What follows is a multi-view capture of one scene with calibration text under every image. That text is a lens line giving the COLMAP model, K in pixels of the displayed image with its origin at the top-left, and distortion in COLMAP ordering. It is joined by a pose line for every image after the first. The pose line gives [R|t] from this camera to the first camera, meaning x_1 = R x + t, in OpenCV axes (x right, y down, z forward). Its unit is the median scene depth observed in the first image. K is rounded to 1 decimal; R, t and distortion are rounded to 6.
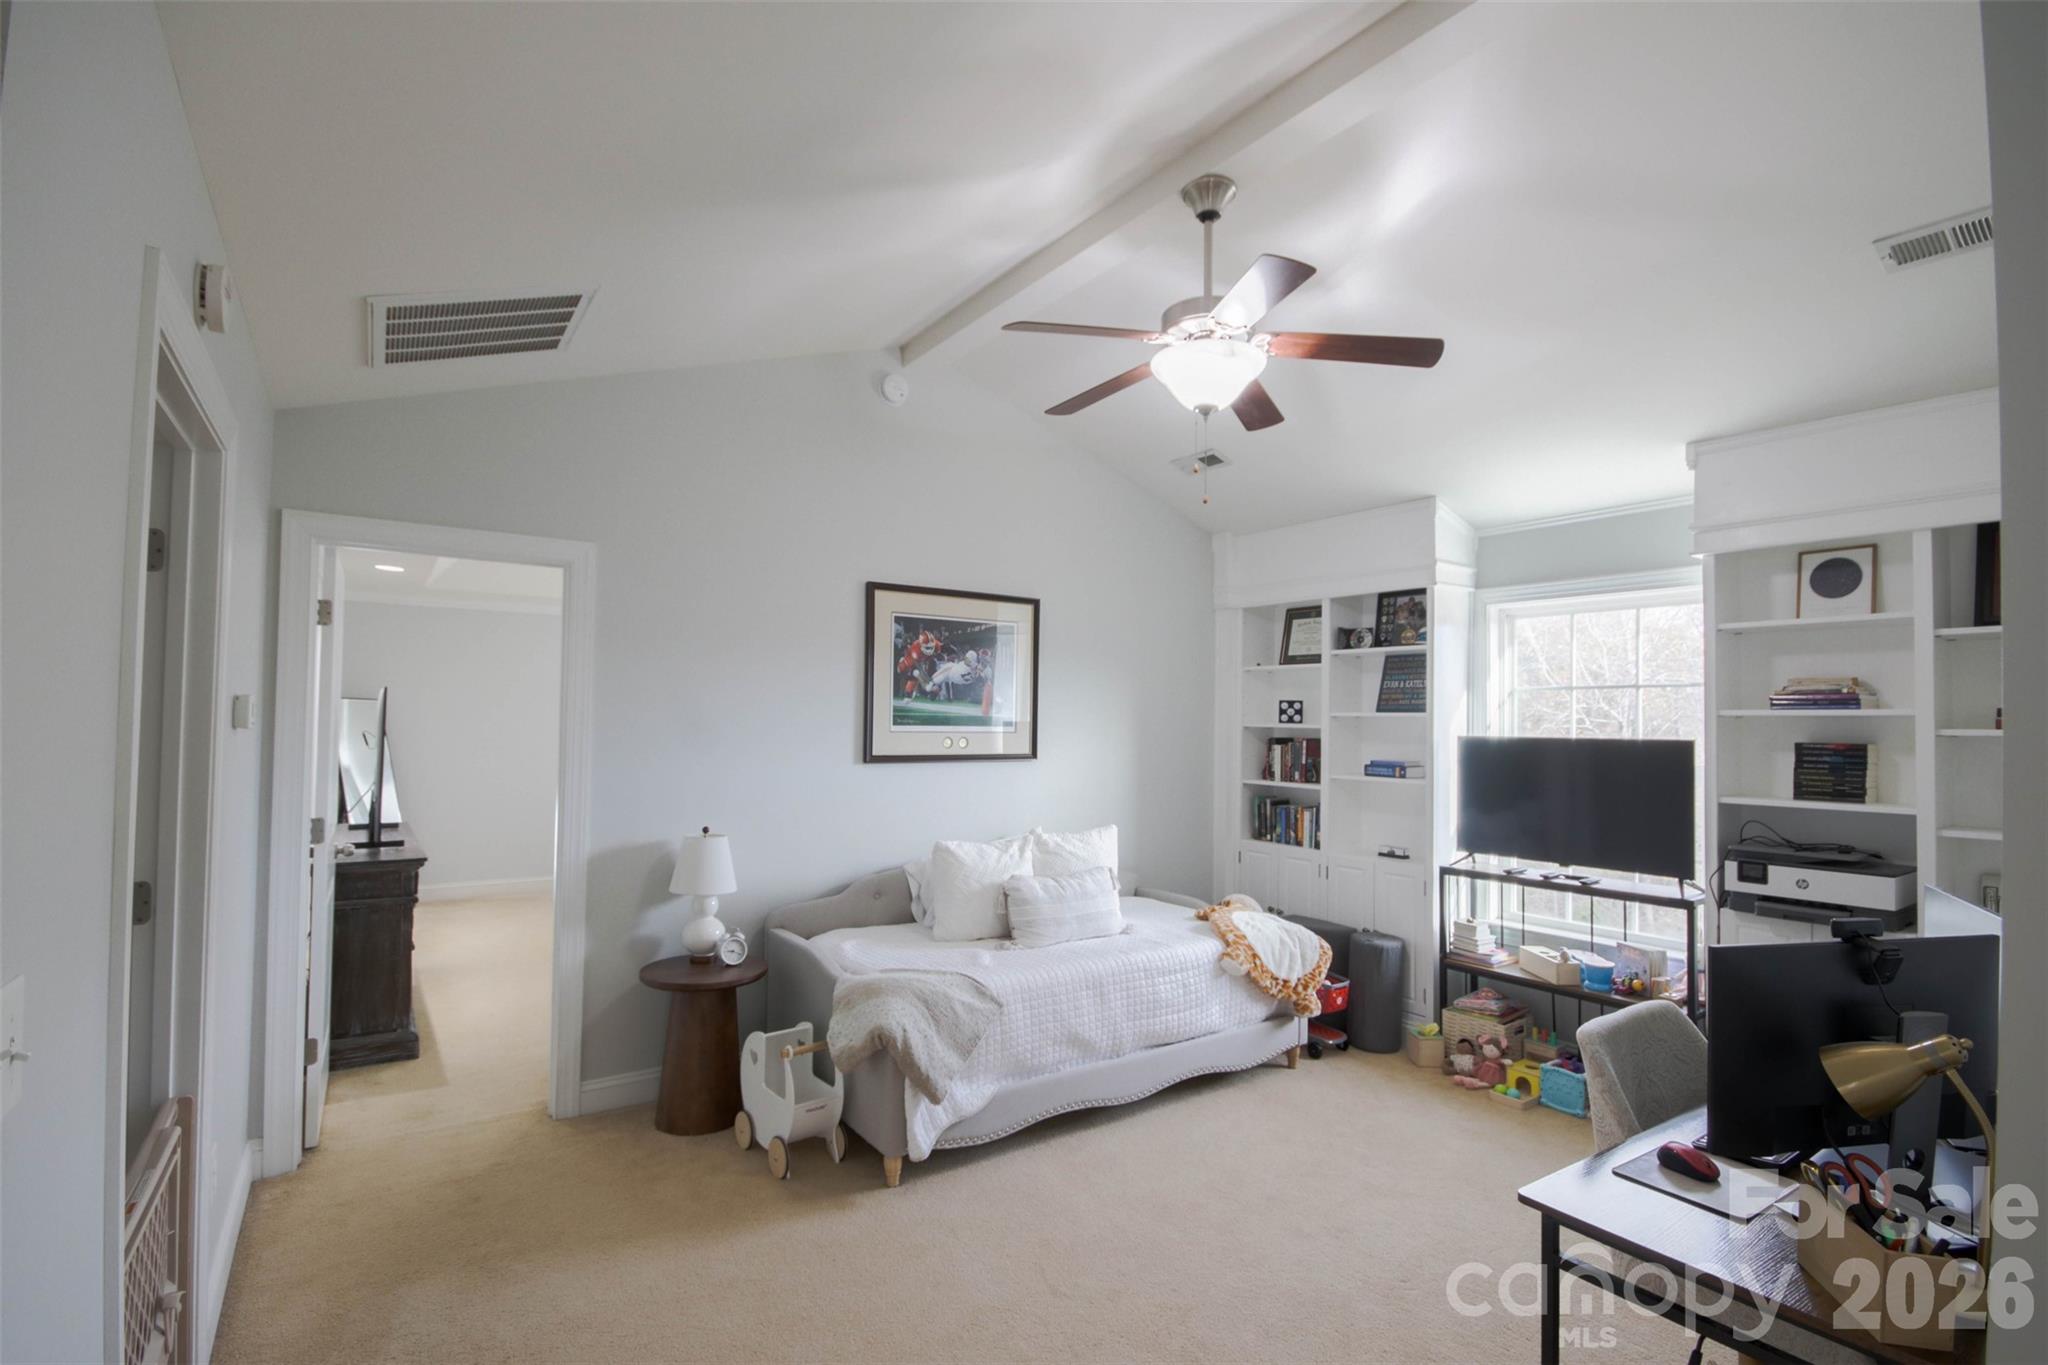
lens RADIAL K [[949.1, 0, 1008.5], [0, 949.1, 701.7], [0, 0, 1]] dist [0.003258, -0.006601]
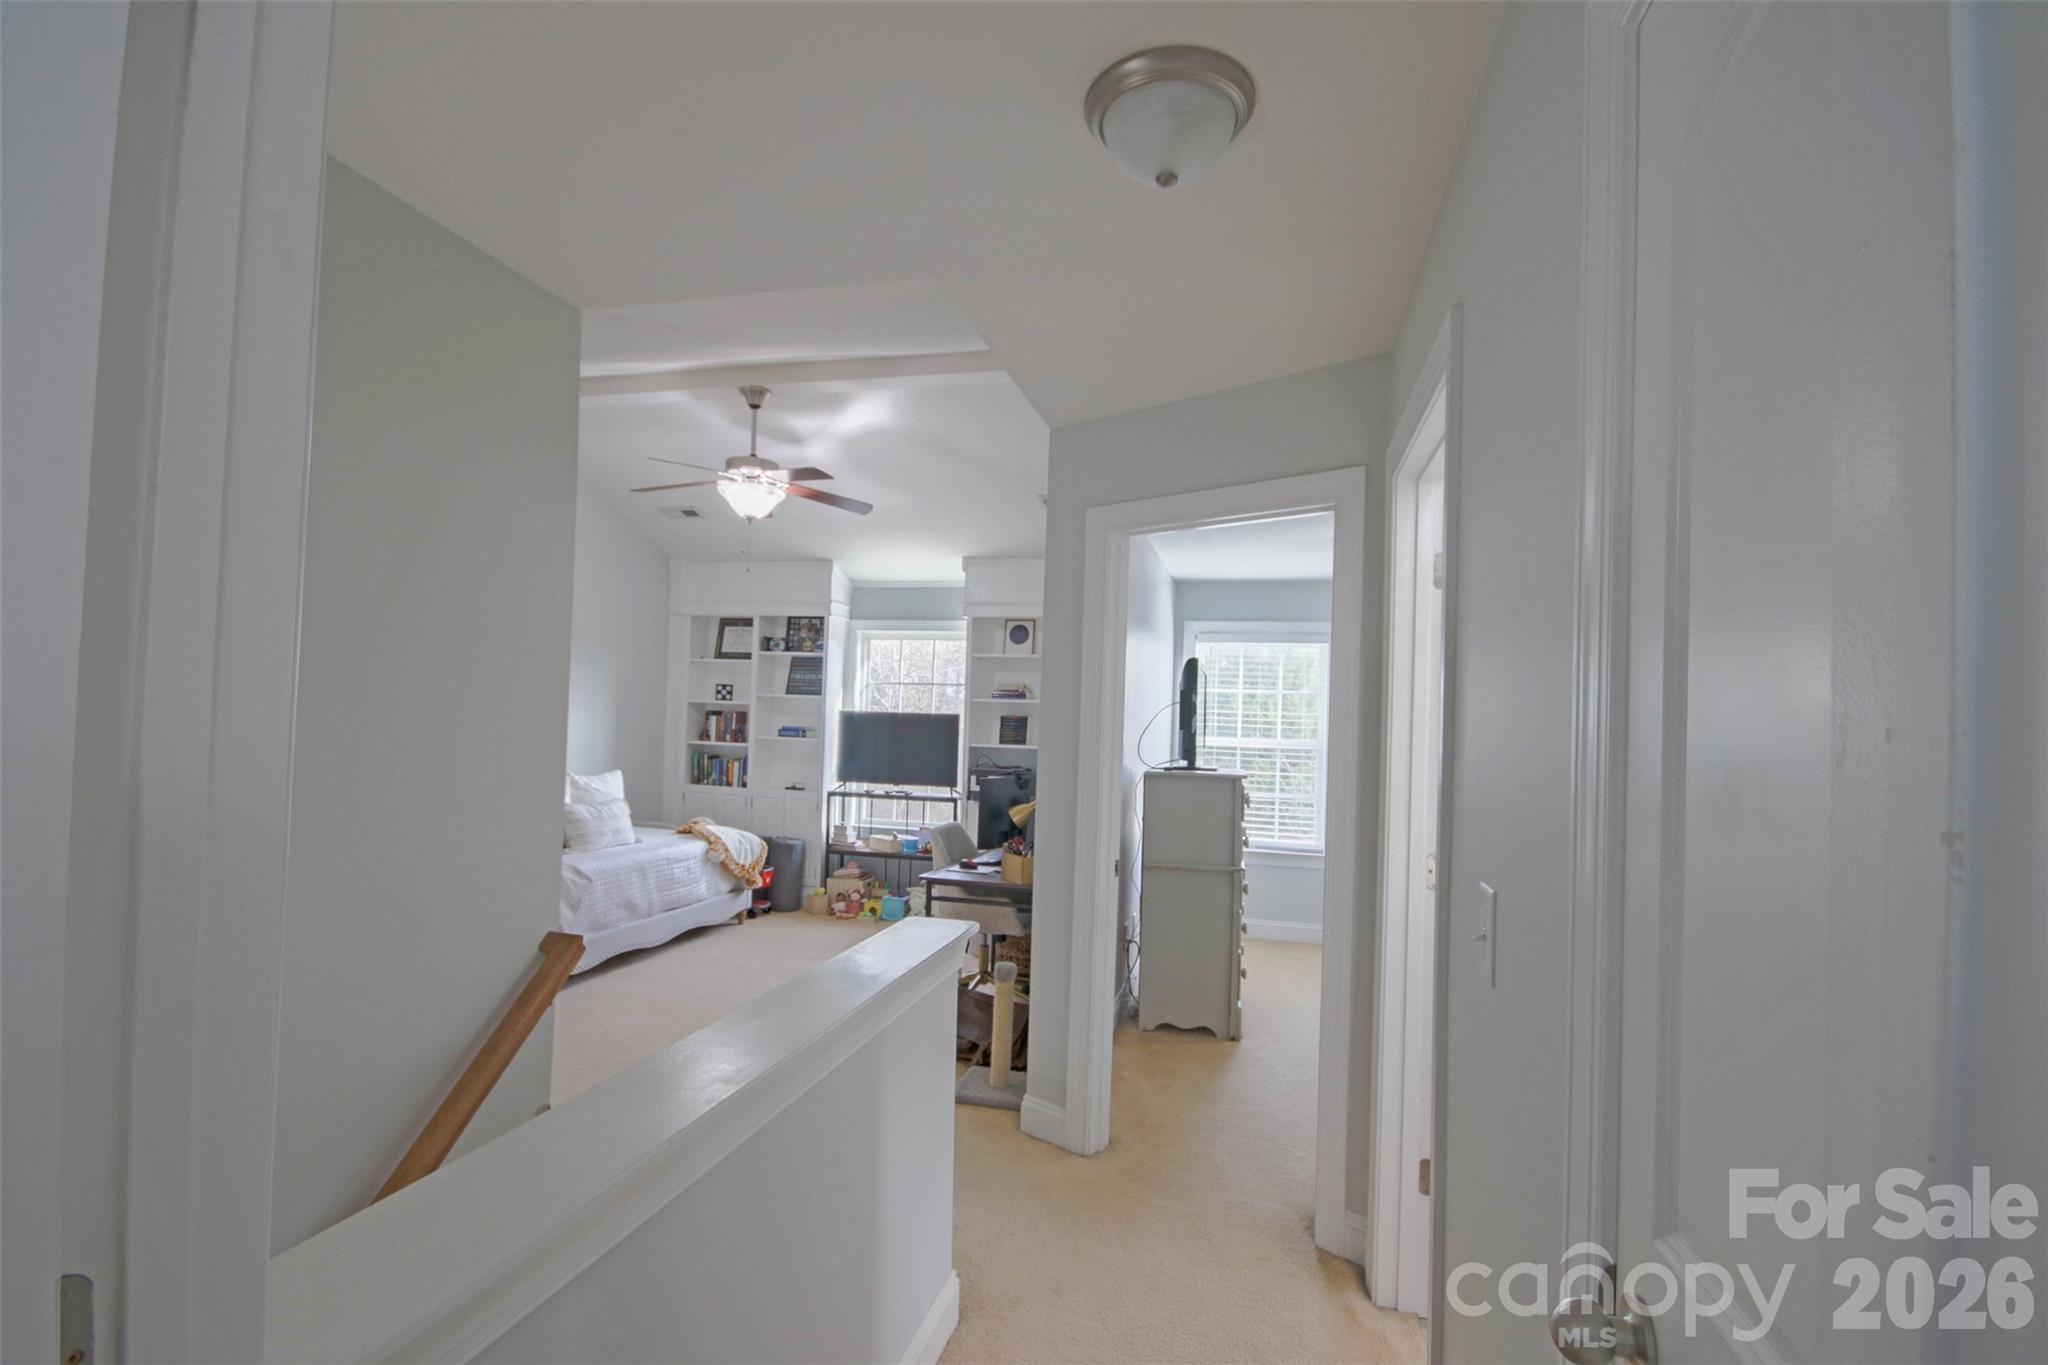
lens RADIAL K [[949.1, 0, 1012.7], [0, 949.1, 696.9], [0, 0, 1]] dist [0.003258, -0.006601]
pose [[0.757105, 0.027952, 0.652694, -0.391368], [-0.036512, 0.999333, -0.000444, 0.003147], [-0.652272, -0.023495, 0.757621, -0.453383]]
